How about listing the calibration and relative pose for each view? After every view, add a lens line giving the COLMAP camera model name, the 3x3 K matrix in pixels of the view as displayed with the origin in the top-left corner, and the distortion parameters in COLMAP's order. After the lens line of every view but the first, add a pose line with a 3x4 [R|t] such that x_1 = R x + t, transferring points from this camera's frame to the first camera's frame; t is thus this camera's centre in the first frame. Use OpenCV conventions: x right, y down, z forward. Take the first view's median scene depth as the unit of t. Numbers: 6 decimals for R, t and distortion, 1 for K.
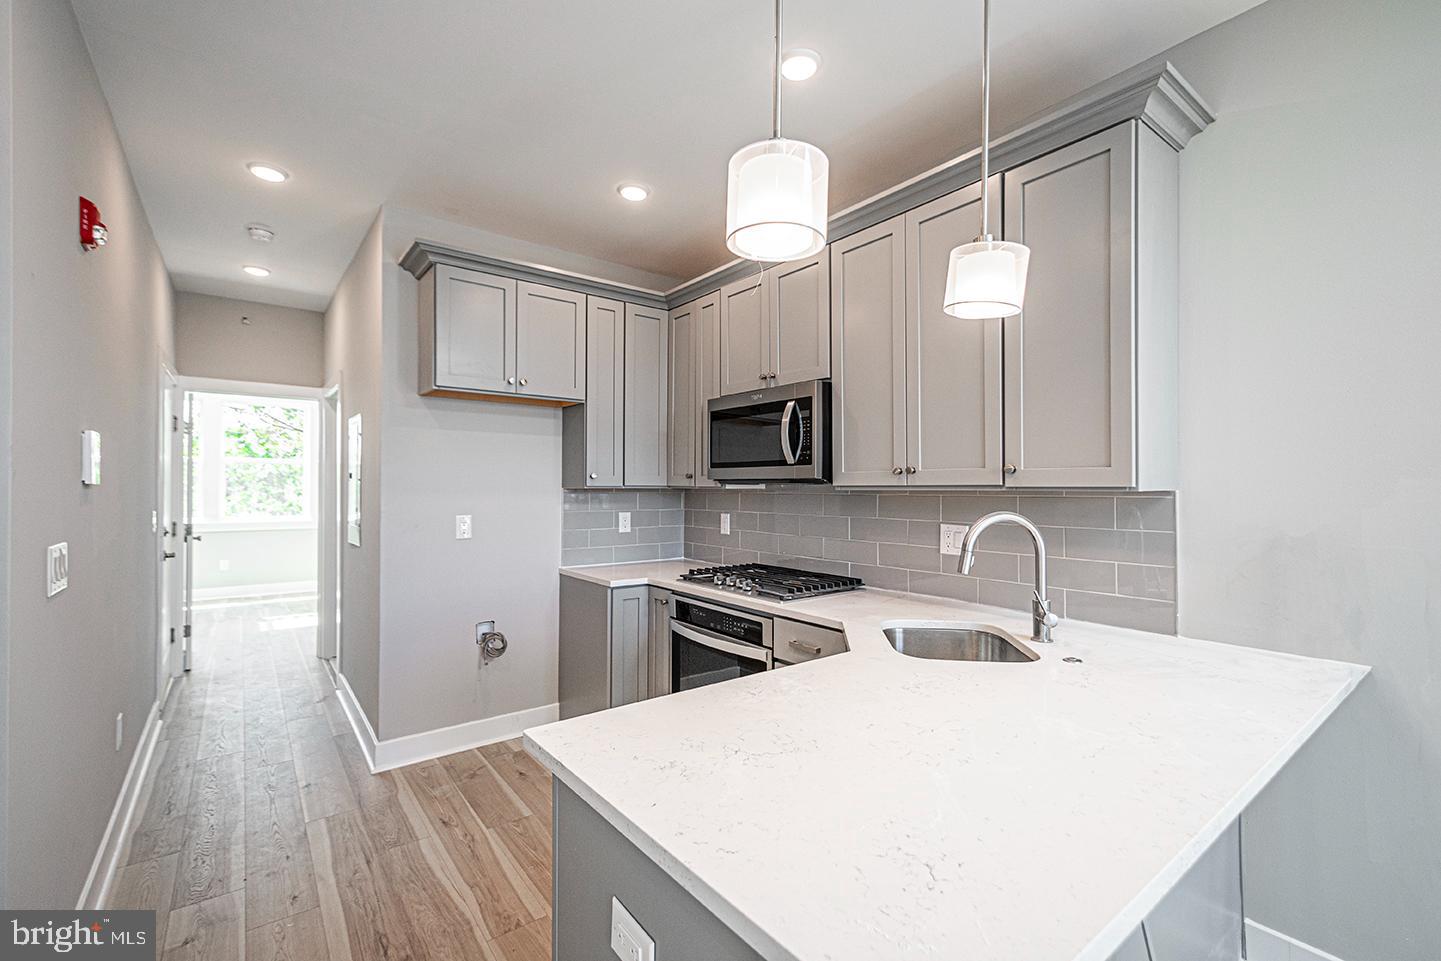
lens RADIAL K [[625.5, 0, 720.5], [0, 625.5, 480.5], [0, 0, 1]] dist [0.022155, -0.000052]
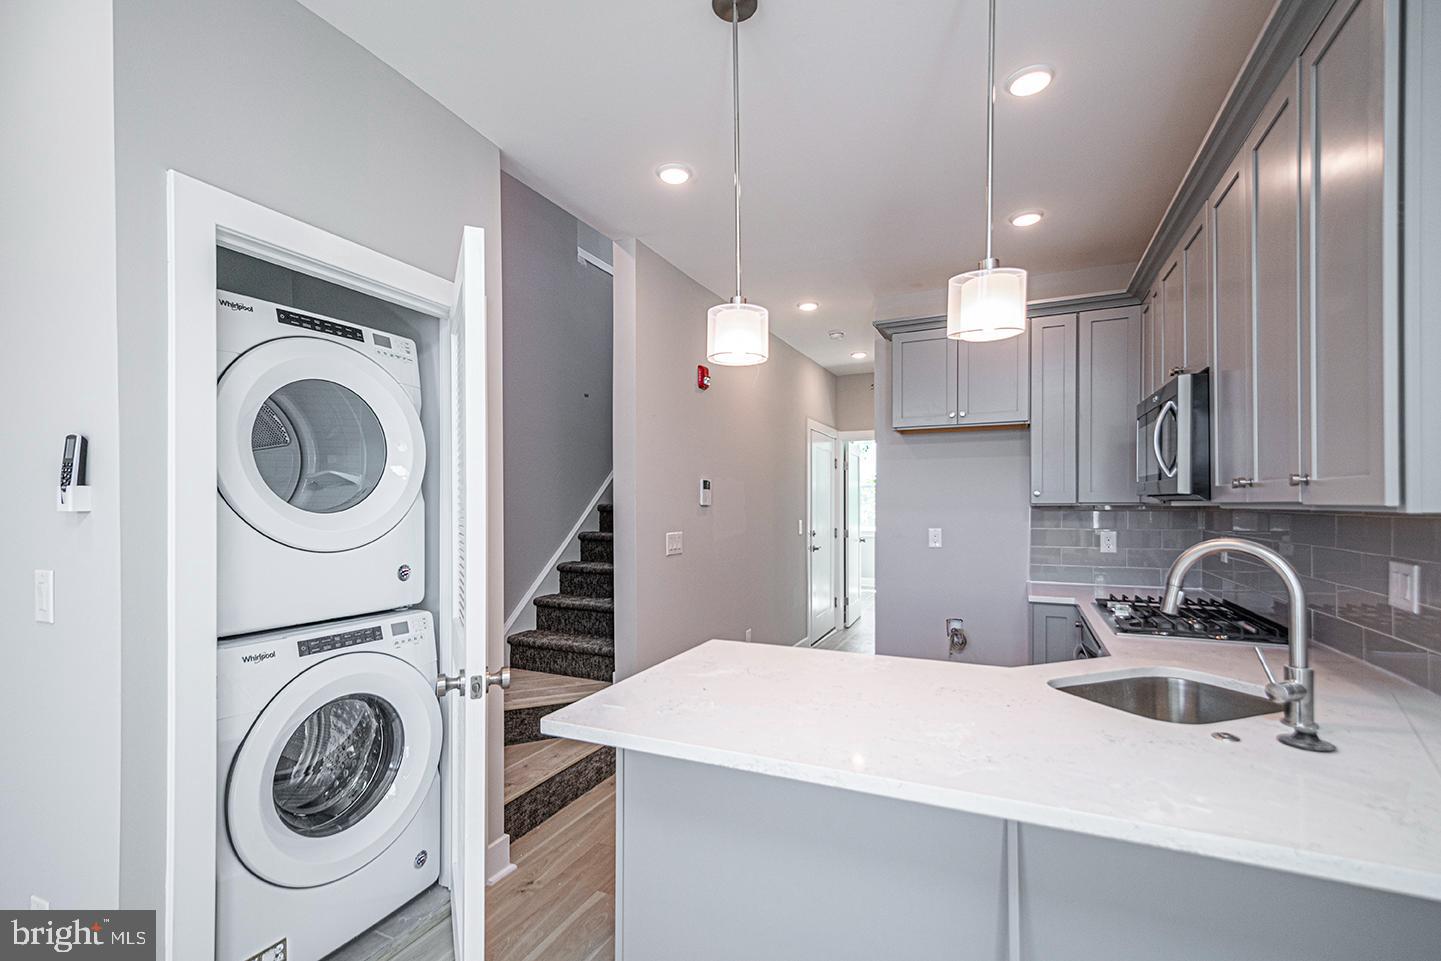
lens RADIAL K [[637.7, 0, 727.4], [0, 637.7, 499.5], [0, 0, 1]] dist [0.021930, -0.000409]
pose [[0.473408, -0.011666, -0.880766, 0.586106], [0.017223, 0.999844, -0.003986, -0.002863], [0.880675, -0.013282, 0.473535, 0.068140]]
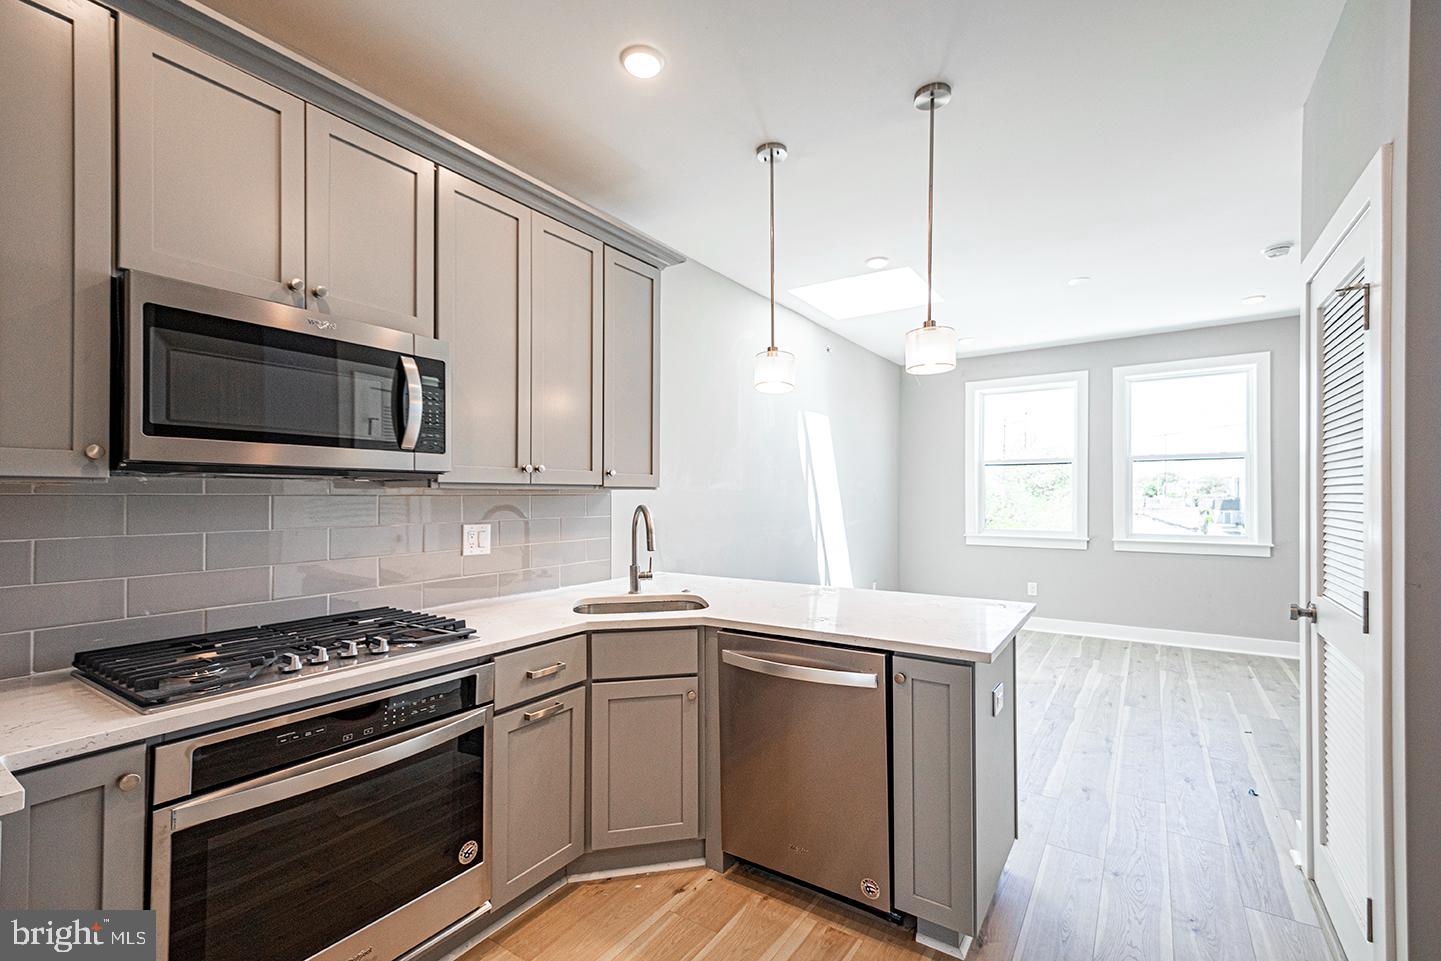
lens RADIAL K [[637.7, 0, 727.4], [0, 637.7, 499.5], [0, 0, 1]] dist [0.021930, -0.000409]
pose [[-0.324270, -0.008579, 0.945926, -0.648383], [-0.010836, 0.999927, 0.005354, 0.020518], [-0.945902, -0.008514, -0.324340, 0.884315]]
